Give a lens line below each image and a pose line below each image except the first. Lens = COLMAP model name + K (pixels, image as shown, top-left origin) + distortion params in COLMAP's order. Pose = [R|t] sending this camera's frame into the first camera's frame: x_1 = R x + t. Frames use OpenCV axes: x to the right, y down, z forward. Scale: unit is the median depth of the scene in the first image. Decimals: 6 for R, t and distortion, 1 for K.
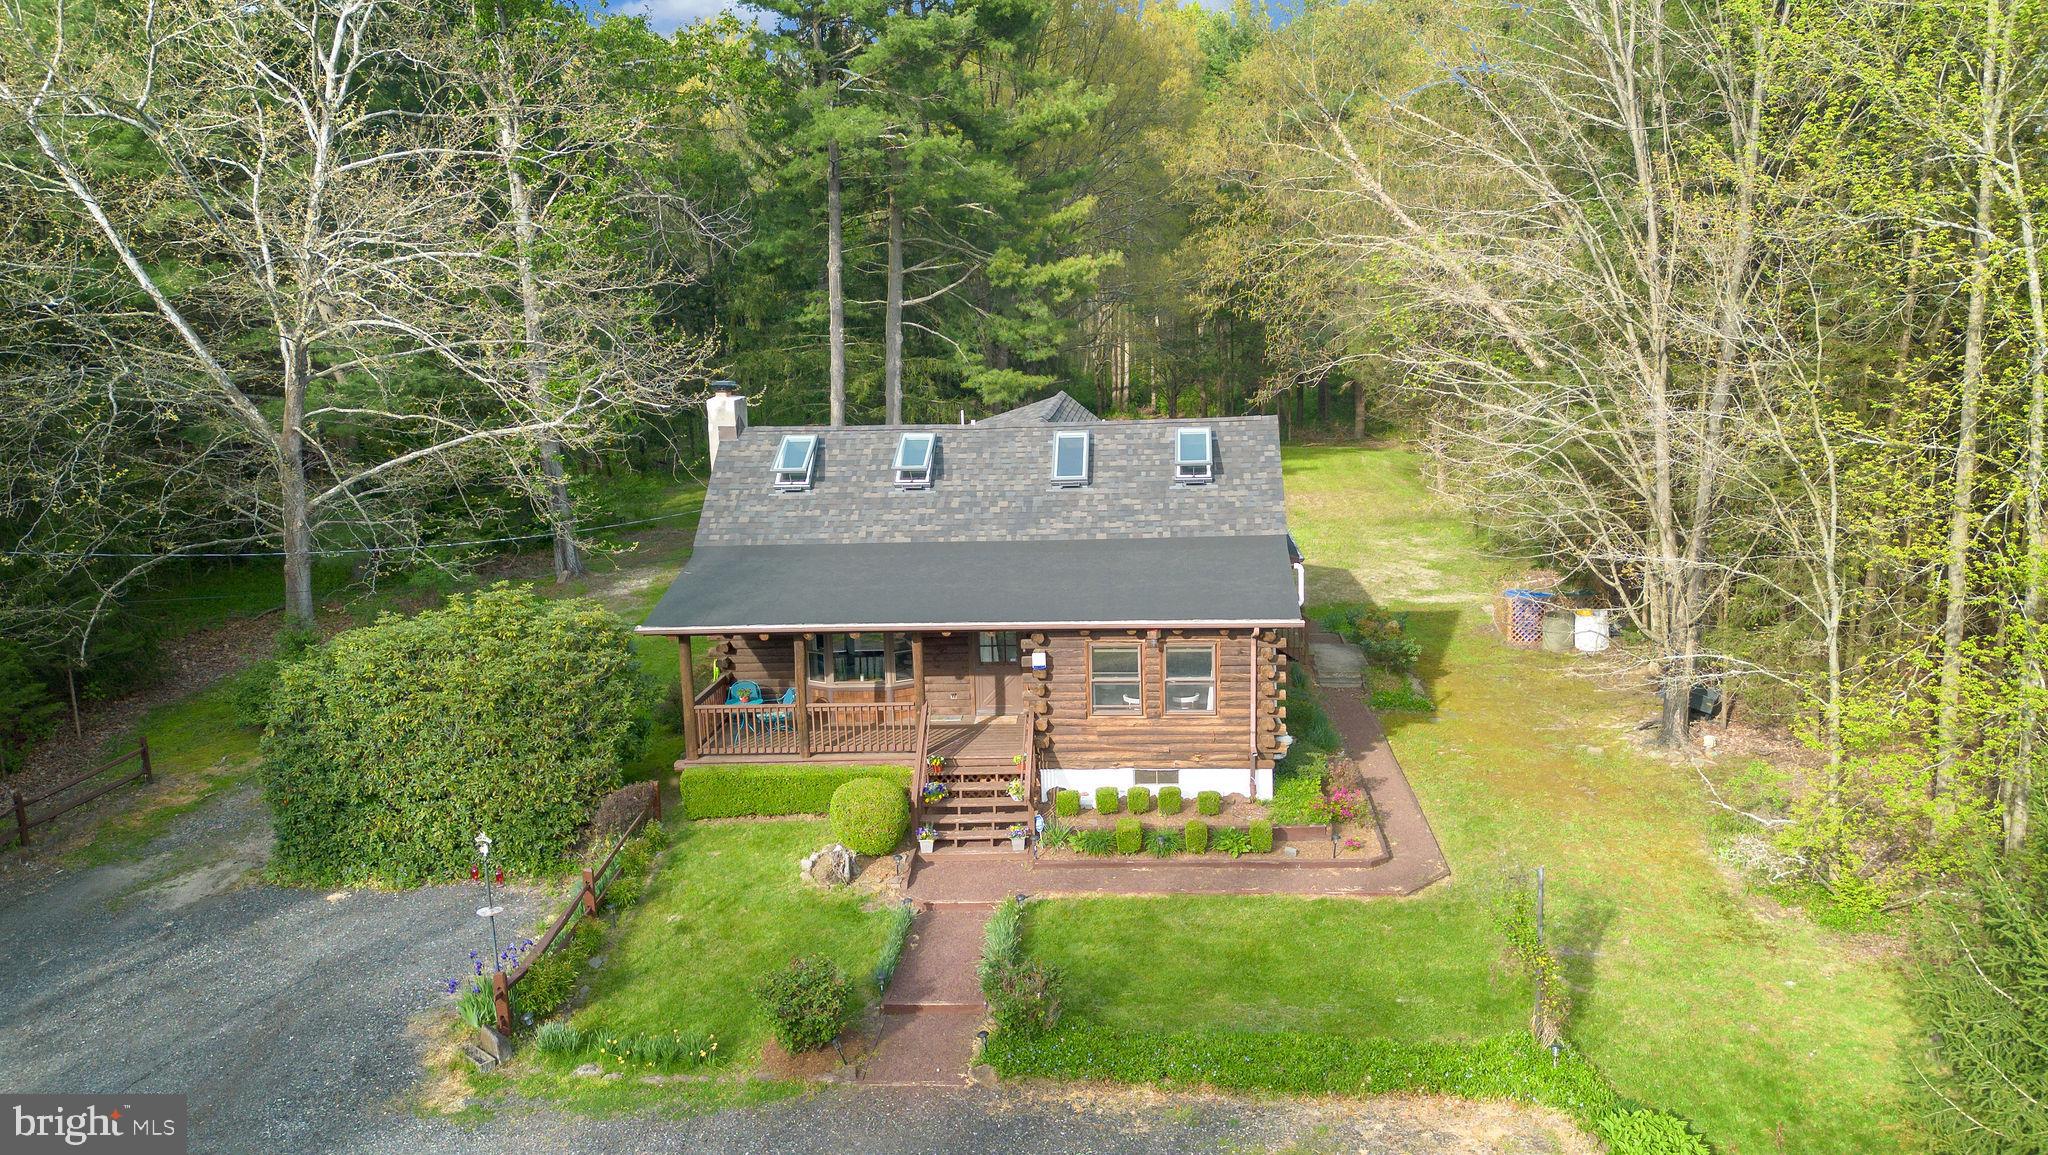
lens RADIAL K [[1513.6, 0, 1052.2], [0, 1513.6, 584.4], [0, 0, 1]] dist [0.058946, -0.021880]
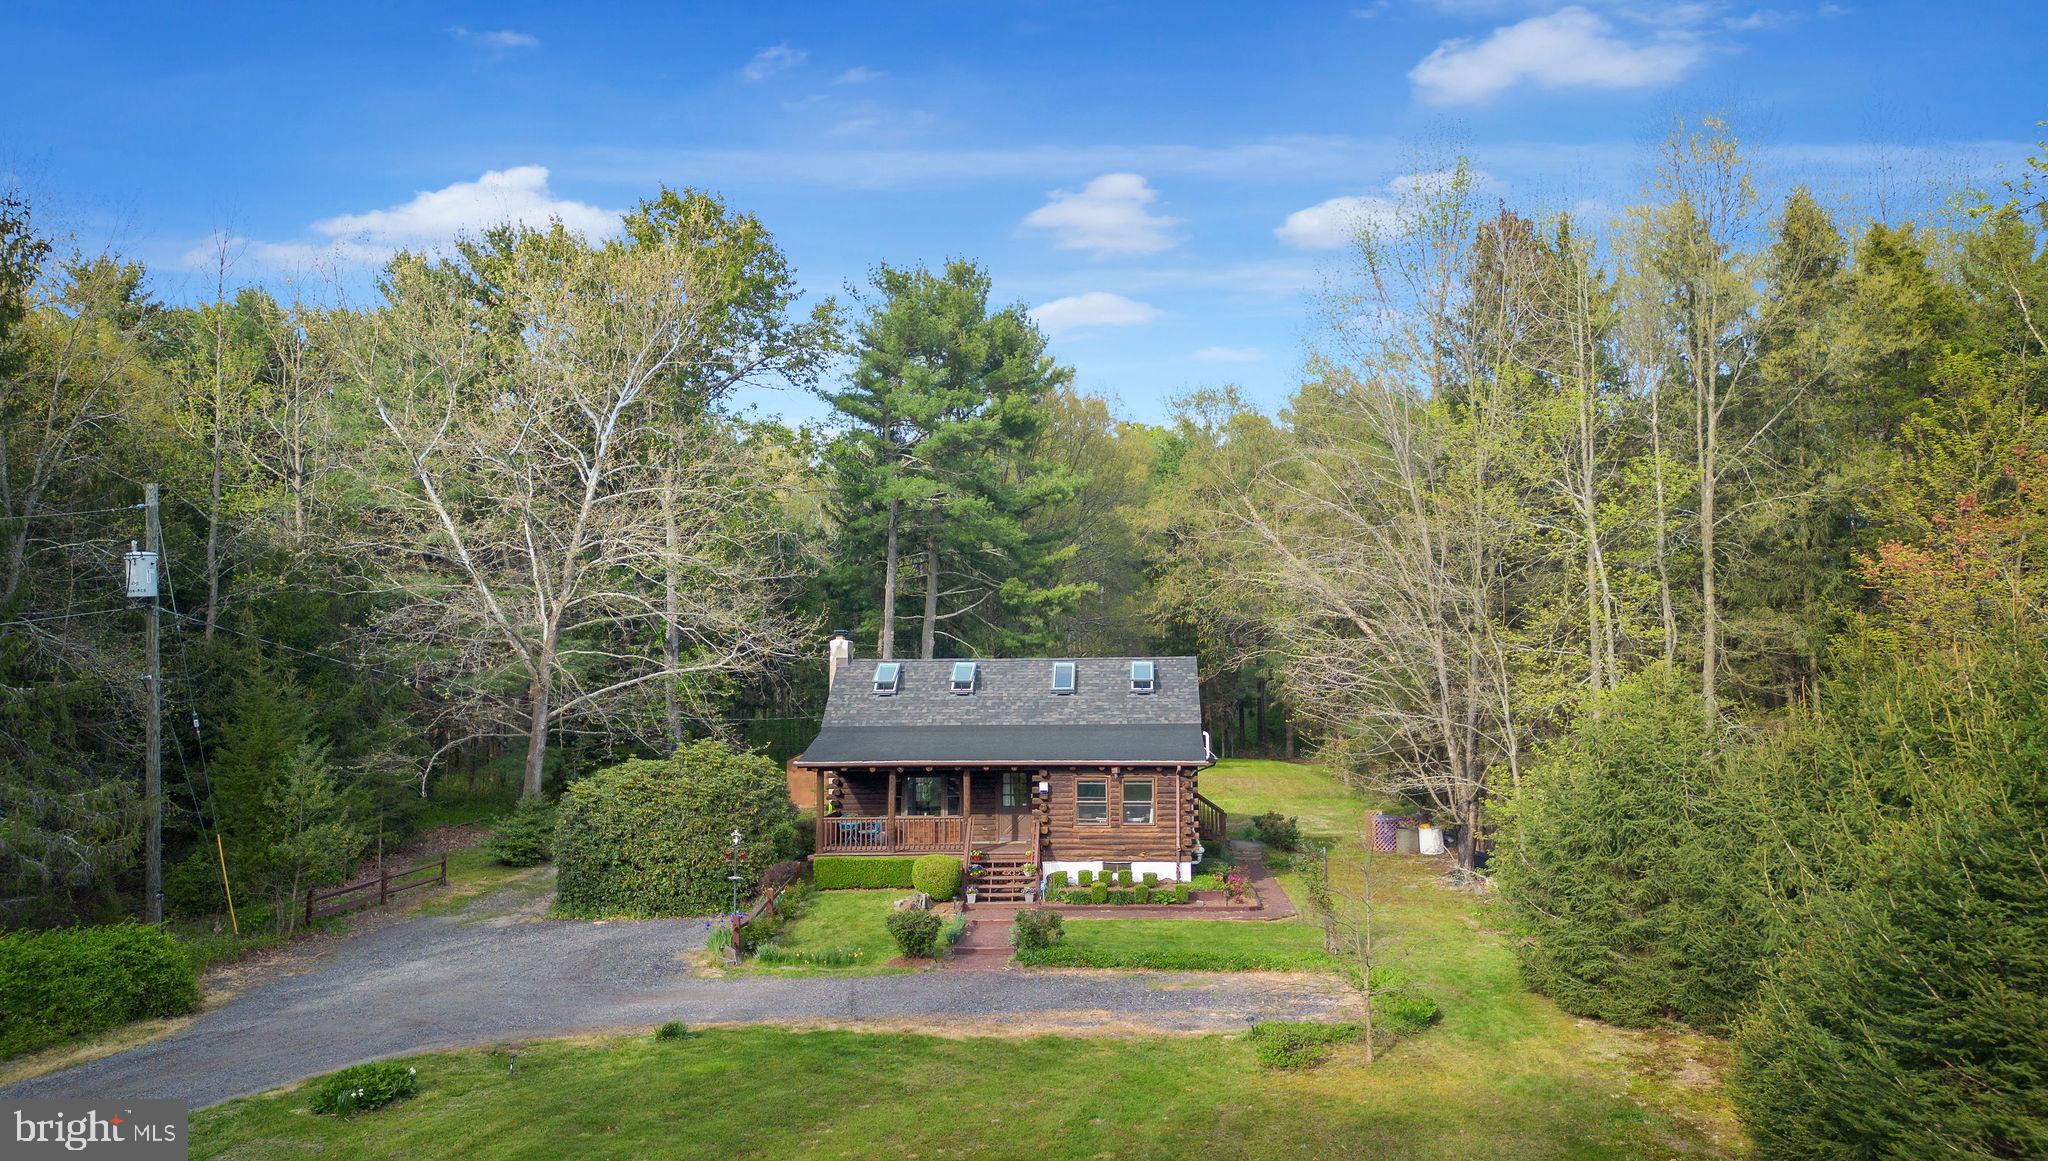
lens RADIAL K [[1513.6, 0, 1022.9], [0, 1513.6, 581.7], [0, 0, 1]] dist [0.058946, -0.021880]
pose [[0.999760, 0.021569, -0.003717, -0.027482], [-0.021783, 0.964095, -0.264661, 0.247453], [-0.002125, 0.264679, 0.964334, -0.561112]]
